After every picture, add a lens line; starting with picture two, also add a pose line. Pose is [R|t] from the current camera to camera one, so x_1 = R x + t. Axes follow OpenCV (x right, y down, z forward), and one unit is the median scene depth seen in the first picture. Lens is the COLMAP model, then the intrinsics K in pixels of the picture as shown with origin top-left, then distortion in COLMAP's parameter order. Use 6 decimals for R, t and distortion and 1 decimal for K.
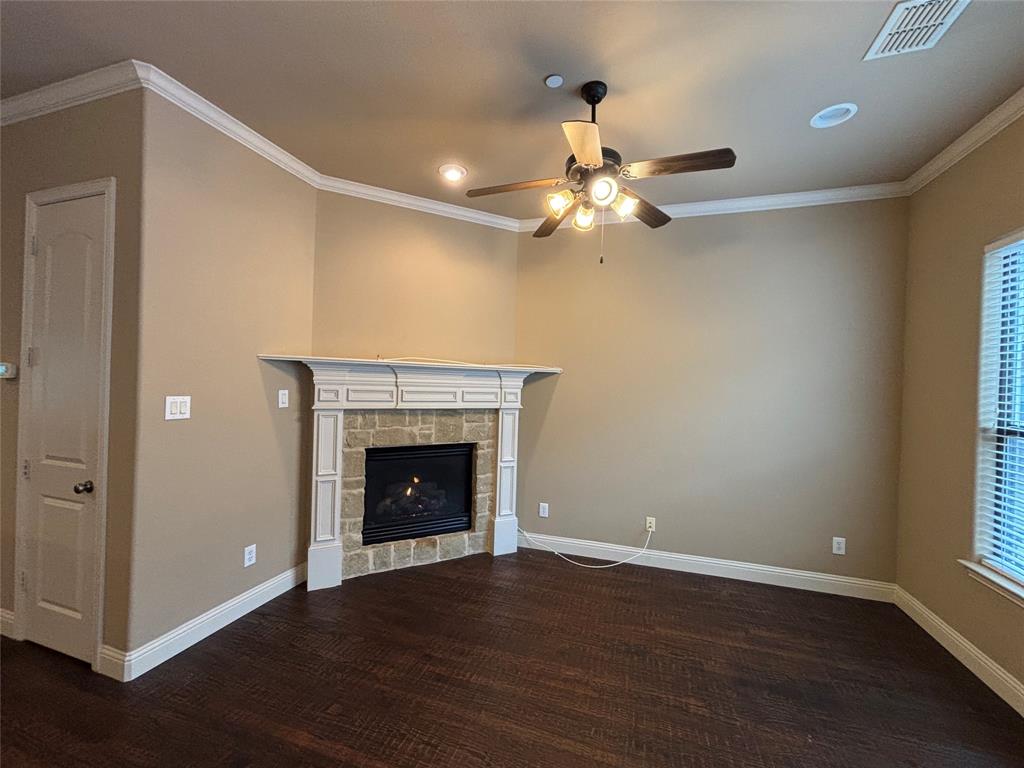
lens RADIAL K [[410.3, 0, 514.3], [0, 410.3, 381.5], [0, 0, 1]] dist [0.002222, 0.000672]
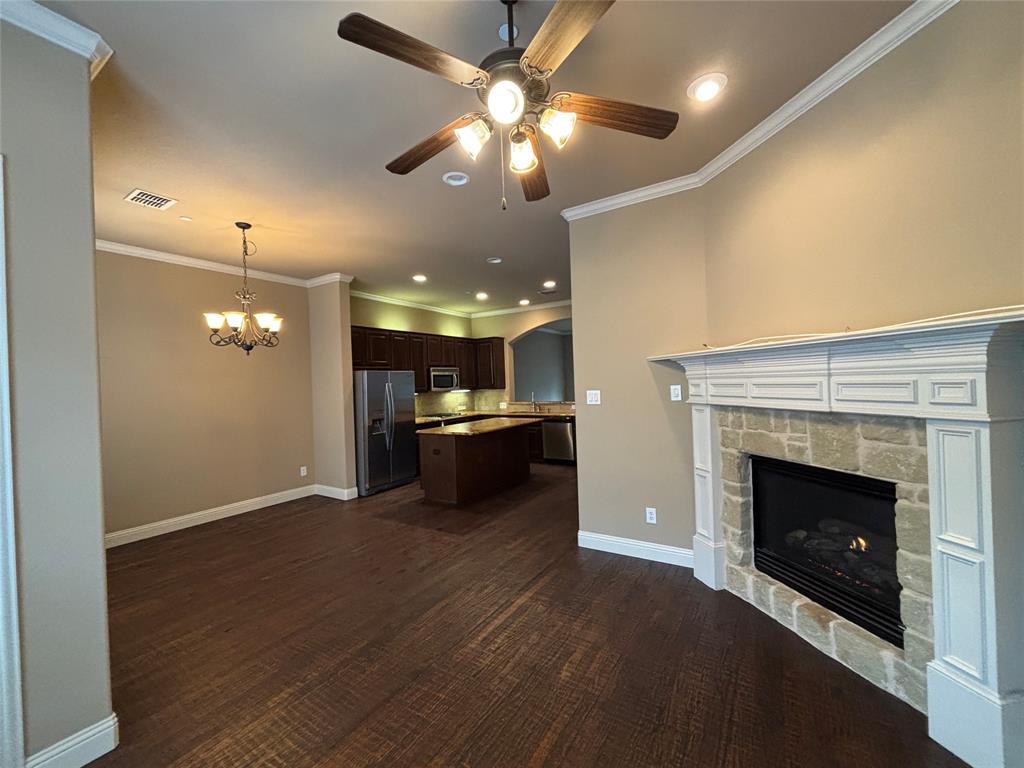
lens RADIAL K [[410.3, 0, 514.3], [0, 410.3, 381.5], [0, 0, 1]] dist [0.002222, 0.000672]
pose [[-0.248565, -0.024628, -0.968302, 0.562901], [0.032545, 0.998900, -0.033760, 0.028238], [0.968068, -0.039905, -0.247490, 0.725871]]
